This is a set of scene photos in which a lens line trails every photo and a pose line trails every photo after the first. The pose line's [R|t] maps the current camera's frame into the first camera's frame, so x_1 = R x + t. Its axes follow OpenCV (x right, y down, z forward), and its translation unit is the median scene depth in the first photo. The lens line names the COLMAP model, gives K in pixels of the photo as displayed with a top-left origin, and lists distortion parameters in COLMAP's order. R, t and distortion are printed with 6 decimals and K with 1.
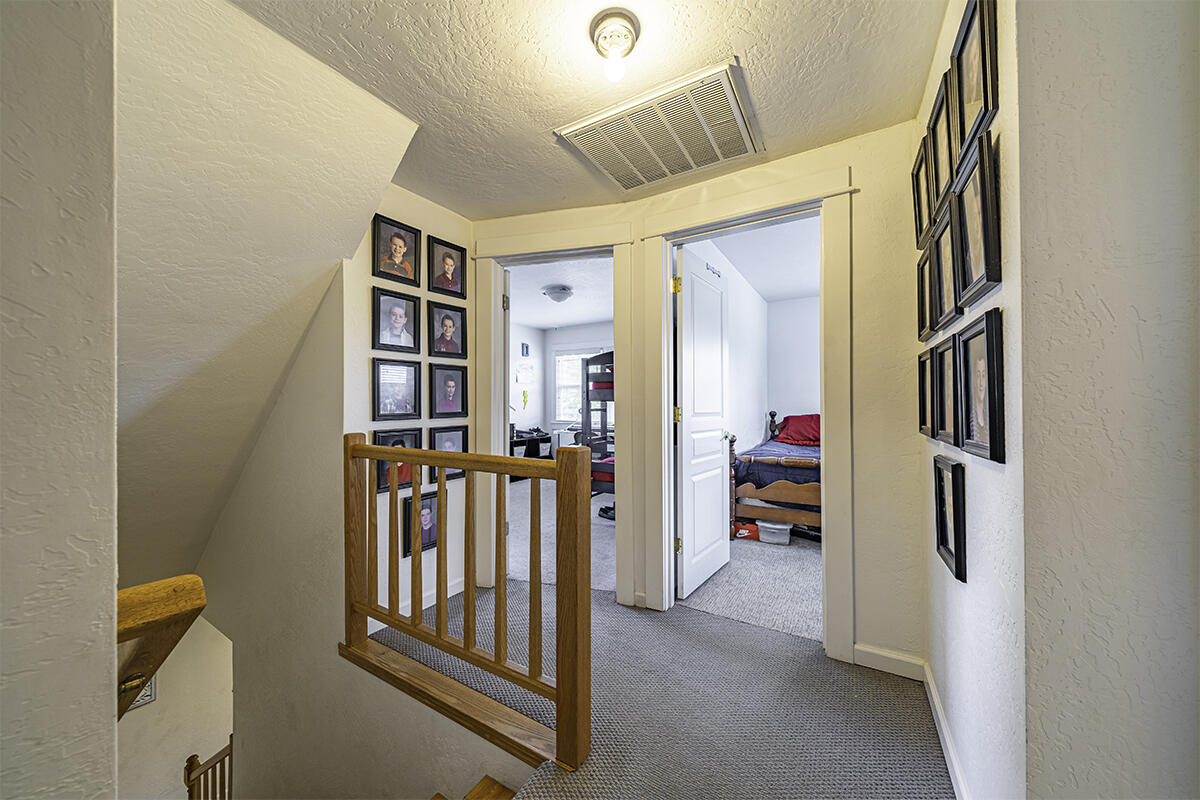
lens RADIAL K [[414.1, 0, 601.6], [0, 414.1, 400.5], [0, 0, 1]] dist [-0.001830, -0.000399]
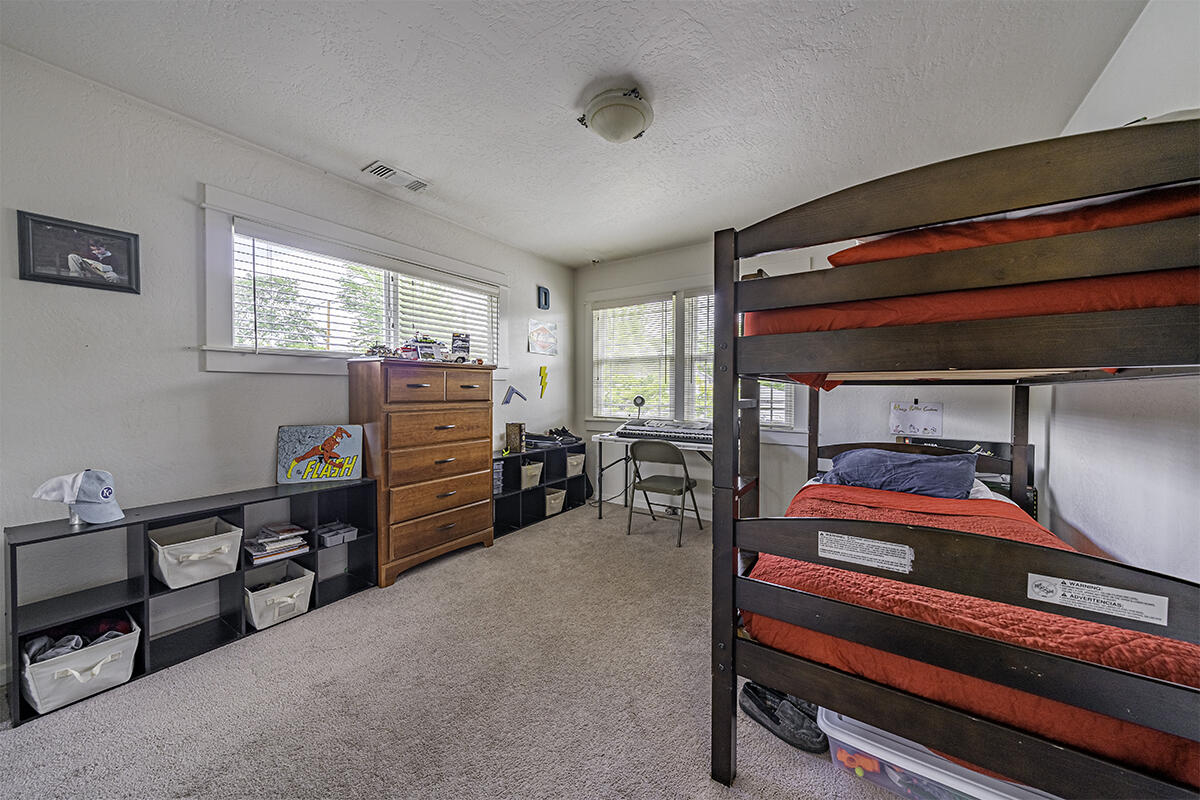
lens RADIAL K [[414.1, 0, 598.5], [0, 414.1, 399.1], [0, 0, 1]] dist [-0.001830, -0.000399]
pose [[0.997920, 0.006615, -0.064120, -0.070785], [-0.004824, 0.999595, 0.028047, 0.006911], [0.064280, -0.027680, 0.997548, 0.438737]]
